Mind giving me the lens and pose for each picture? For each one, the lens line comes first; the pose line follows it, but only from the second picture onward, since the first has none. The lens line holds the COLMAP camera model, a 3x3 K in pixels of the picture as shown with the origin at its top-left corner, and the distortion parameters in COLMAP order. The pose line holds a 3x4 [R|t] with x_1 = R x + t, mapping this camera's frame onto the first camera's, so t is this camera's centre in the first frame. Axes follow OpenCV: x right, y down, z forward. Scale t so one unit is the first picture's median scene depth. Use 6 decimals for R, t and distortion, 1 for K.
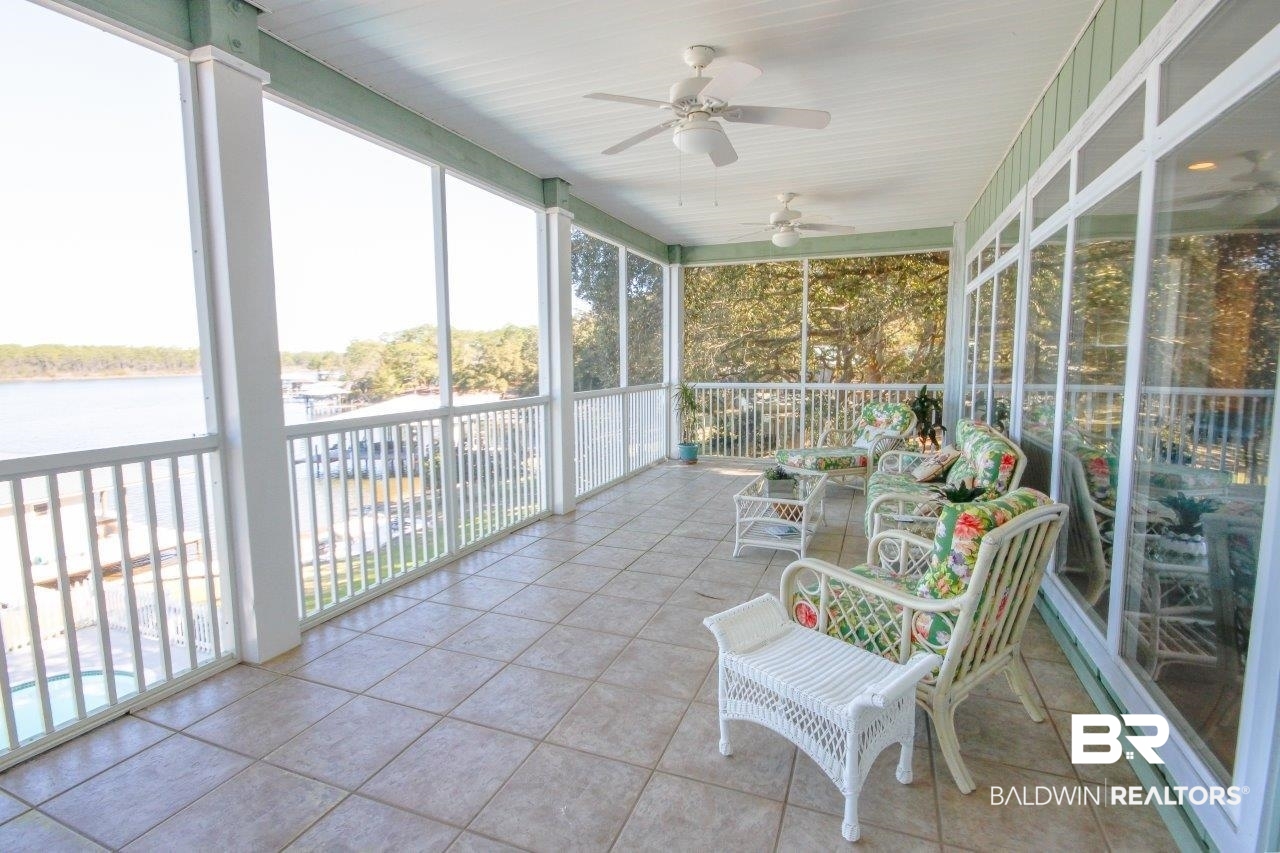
lens RADIAL K [[599.6, 0, 646.1], [0, 599.6, 422.2], [0, 0, 1]] dist [0.002644, -0.000052]
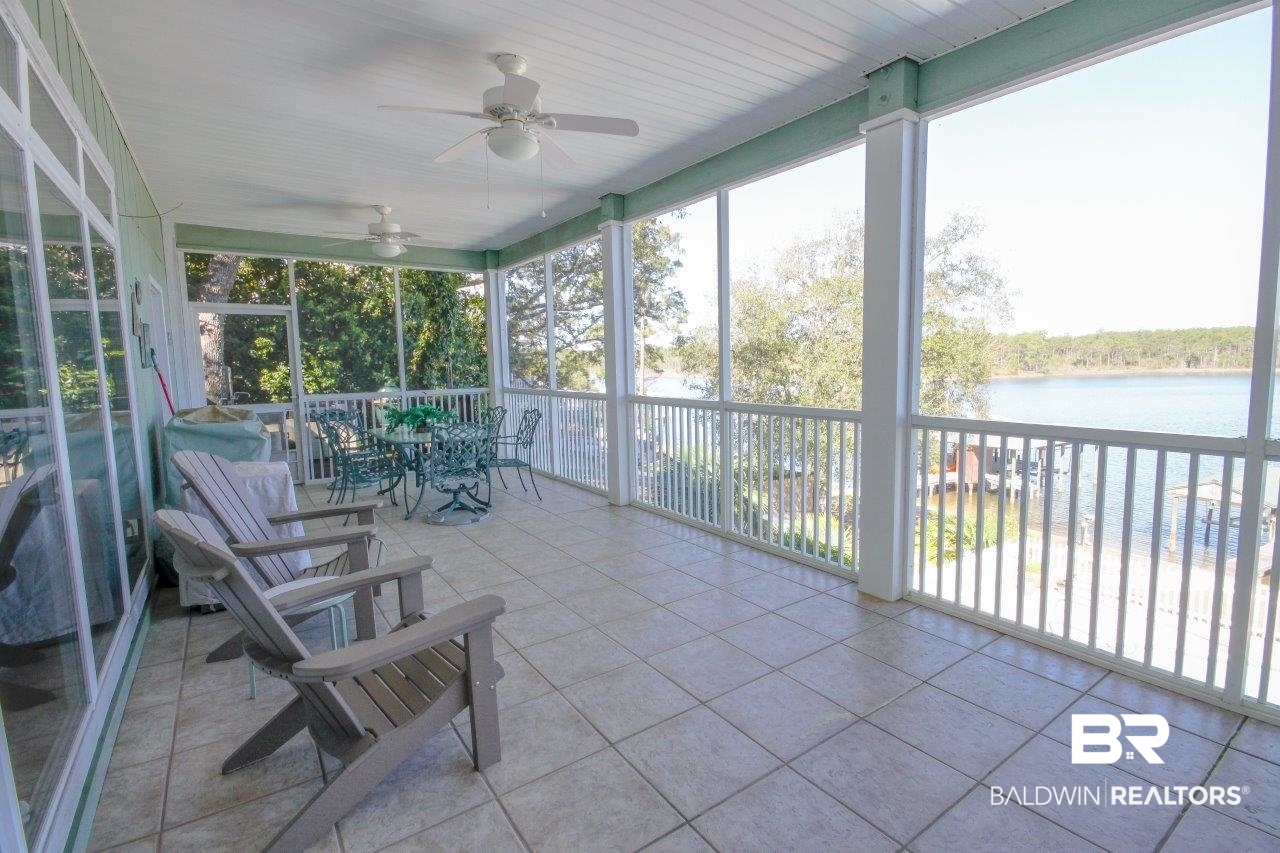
lens RADIAL K [[599.6, 0, 646.1], [0, 599.6, 422.2], [0, 0, 1]] dist [0.002644, -0.000052]
pose [[-0.548067, 0.118639, -0.827978, 0.392338], [-0.056689, 0.982345, 0.178282, -0.102832], [0.834511, 0.144648, -0.531666, 0.832480]]
